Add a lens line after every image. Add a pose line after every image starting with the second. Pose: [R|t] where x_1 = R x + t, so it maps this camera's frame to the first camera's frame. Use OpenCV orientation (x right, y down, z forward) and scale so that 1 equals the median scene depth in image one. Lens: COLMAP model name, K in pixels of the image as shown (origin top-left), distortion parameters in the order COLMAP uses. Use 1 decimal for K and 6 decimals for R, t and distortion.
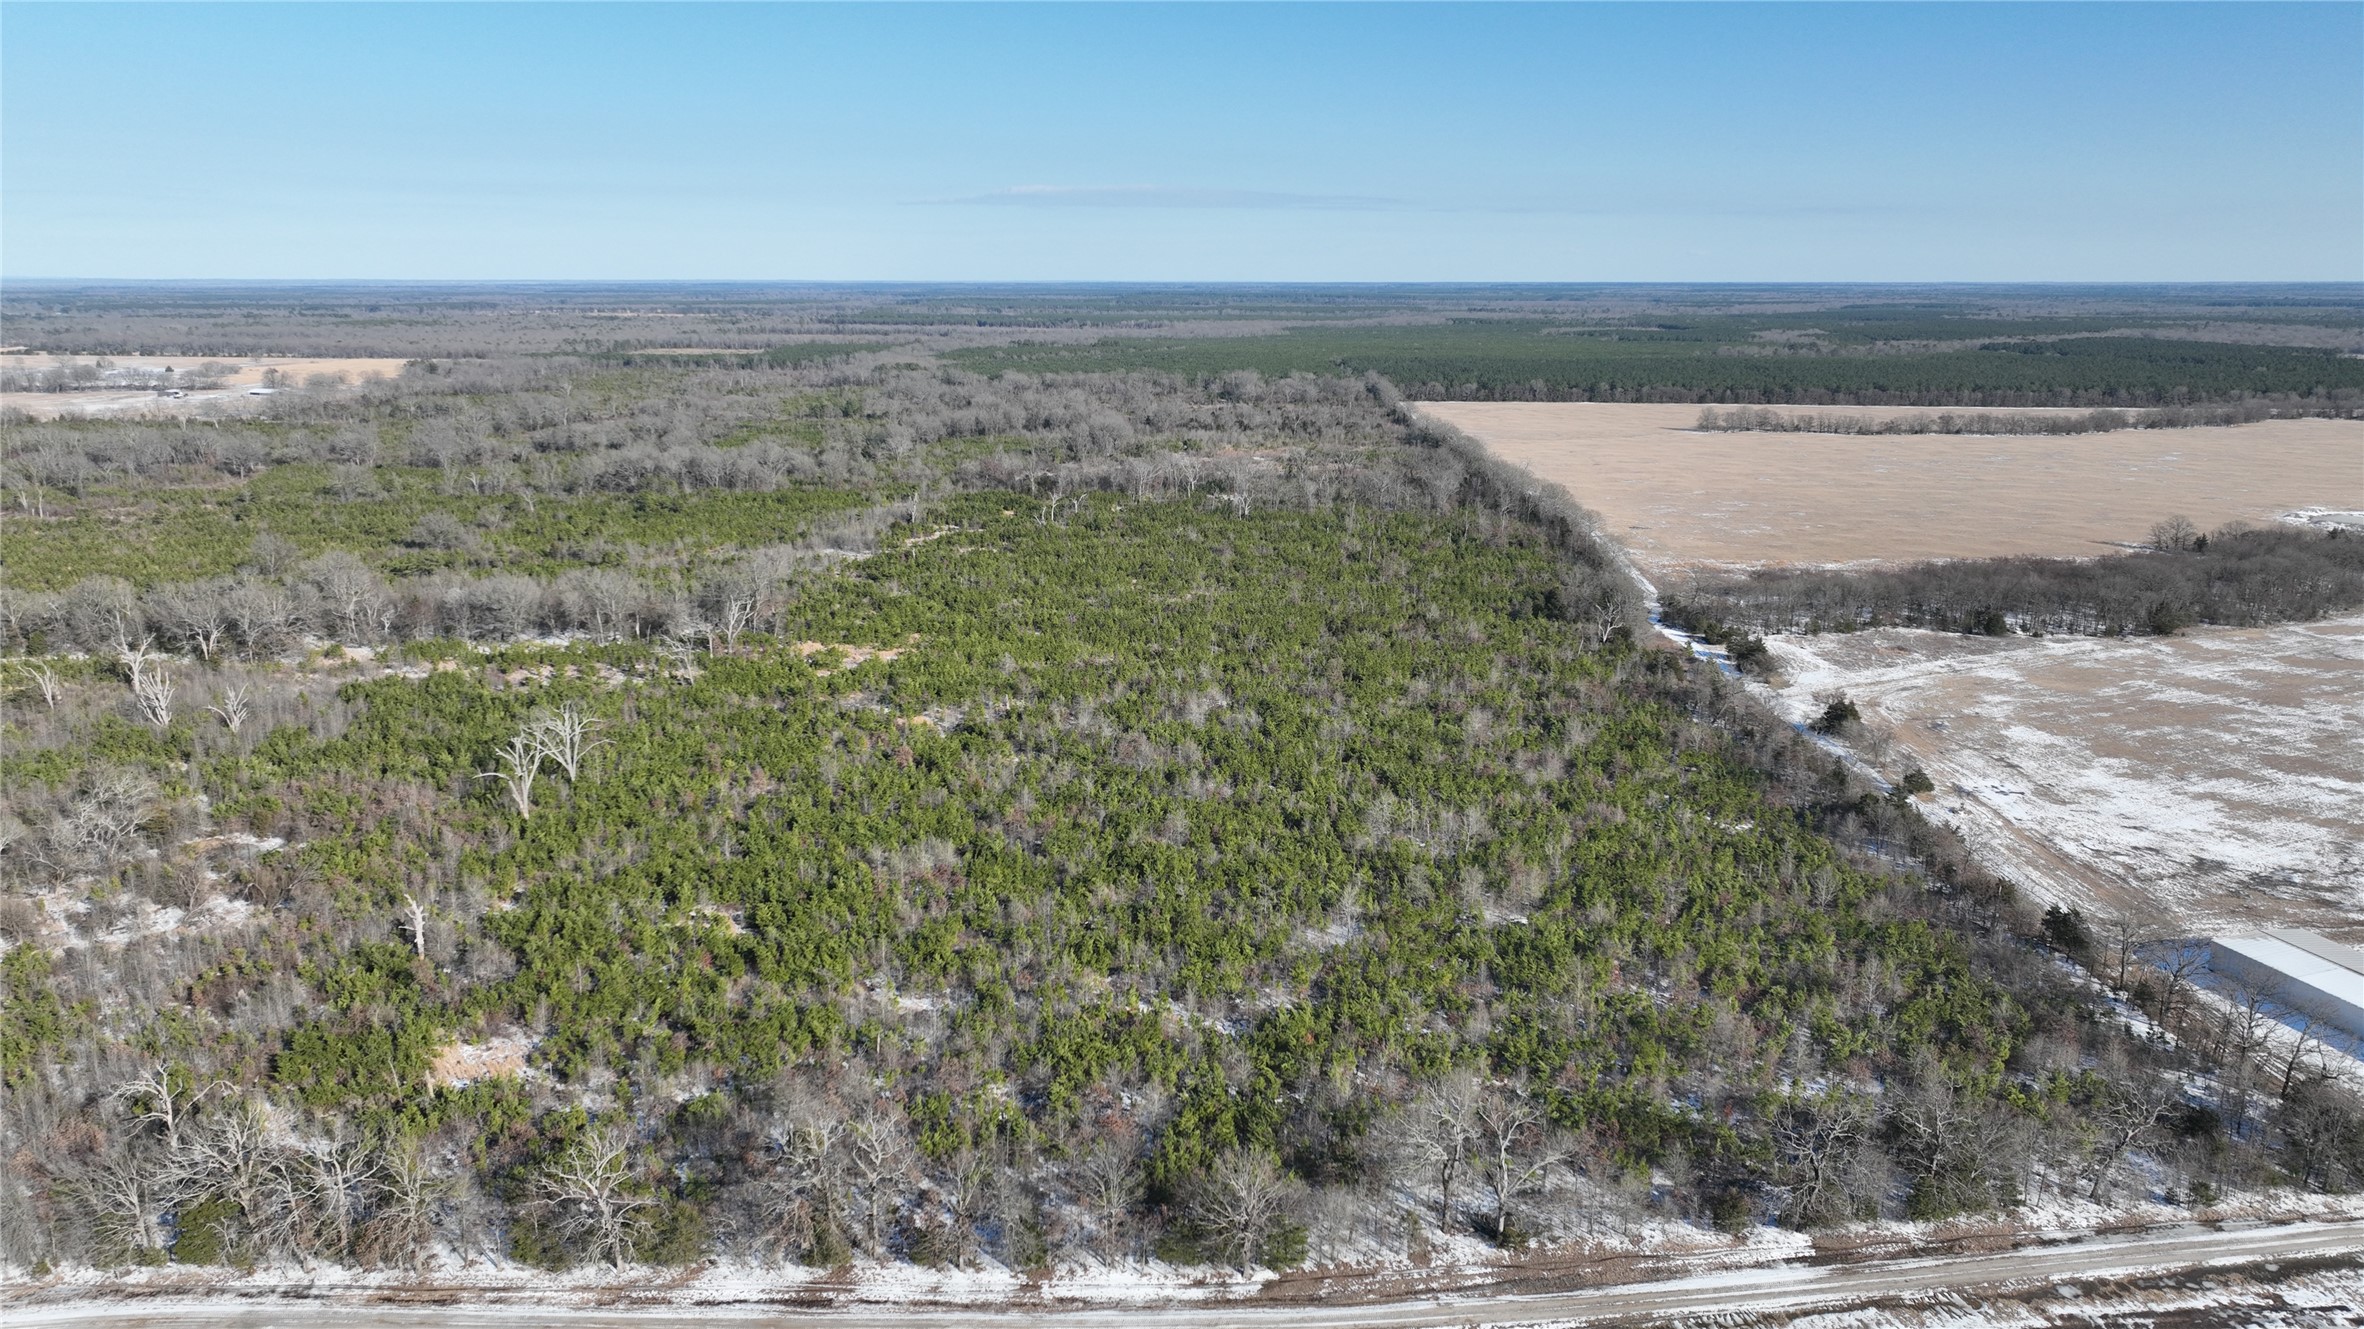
lens RADIAL K [[1658.2, 0, 1182.0], [0, 1658.2, 664.5], [0, 0, 1]] dist [-0.005740, 0.022843]
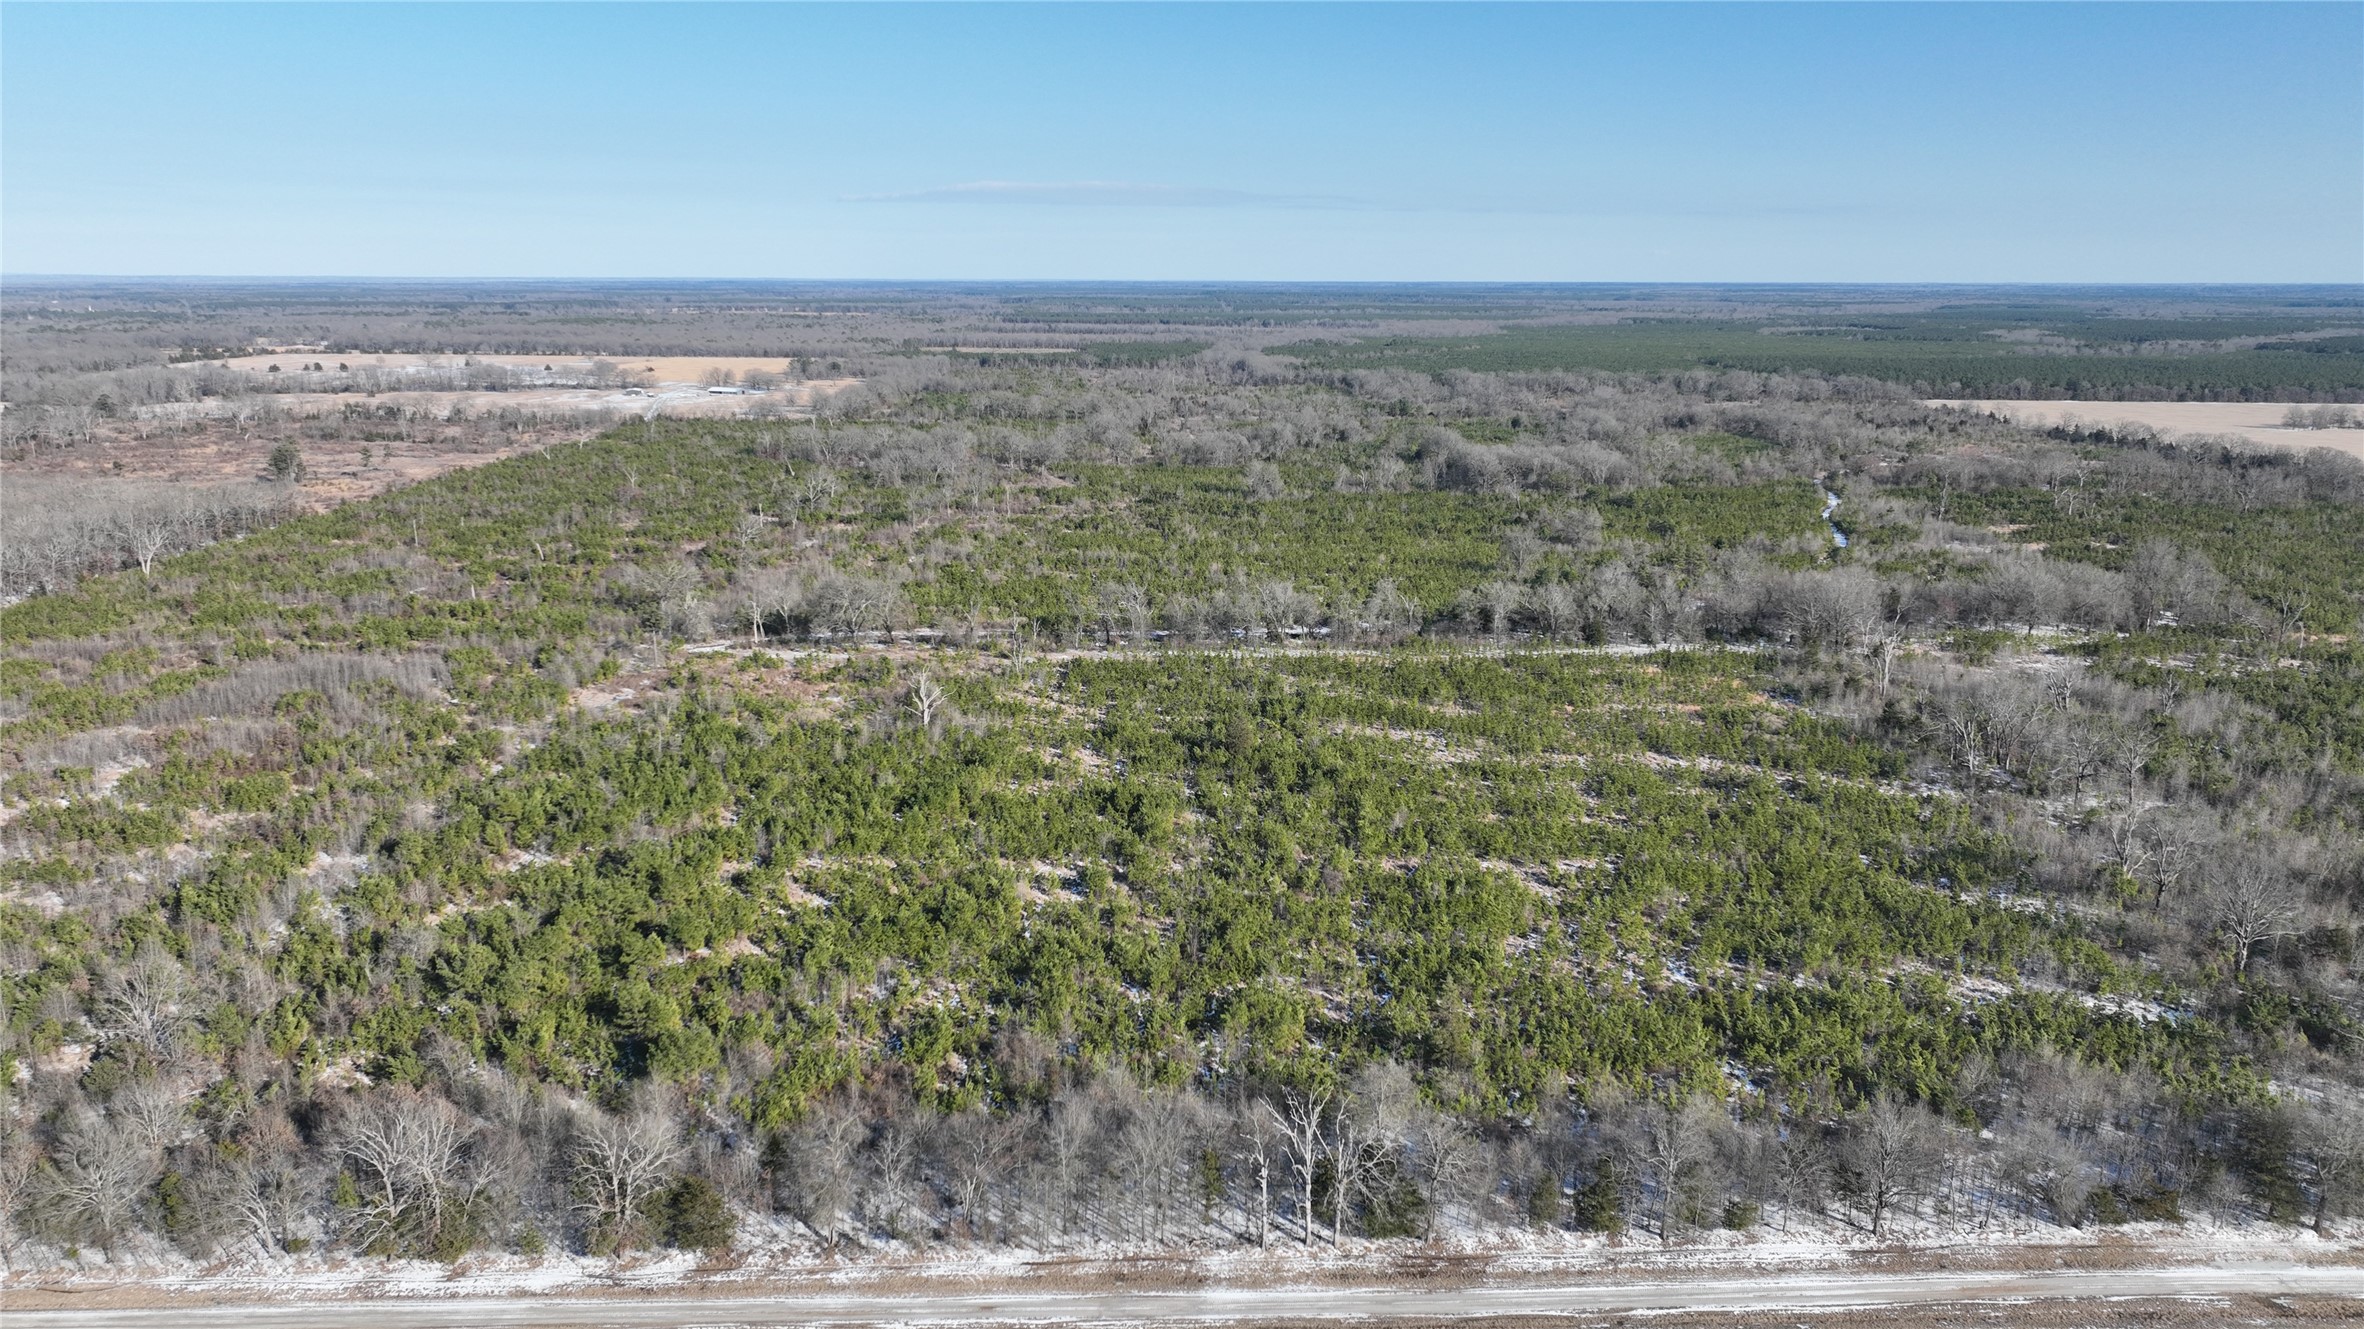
lens RADIAL K [[1658.2, 0, 1182.0], [0, 1658.2, 664.5], [0, 0, 1]] dist [-0.005740, 0.022843]
pose [[0.999772, -0.003245, 0.021092, -0.299478], [0.003233, 0.999995, 0.000617, 0.001144], [-0.021094, -0.000548, 0.999777, -0.005557]]
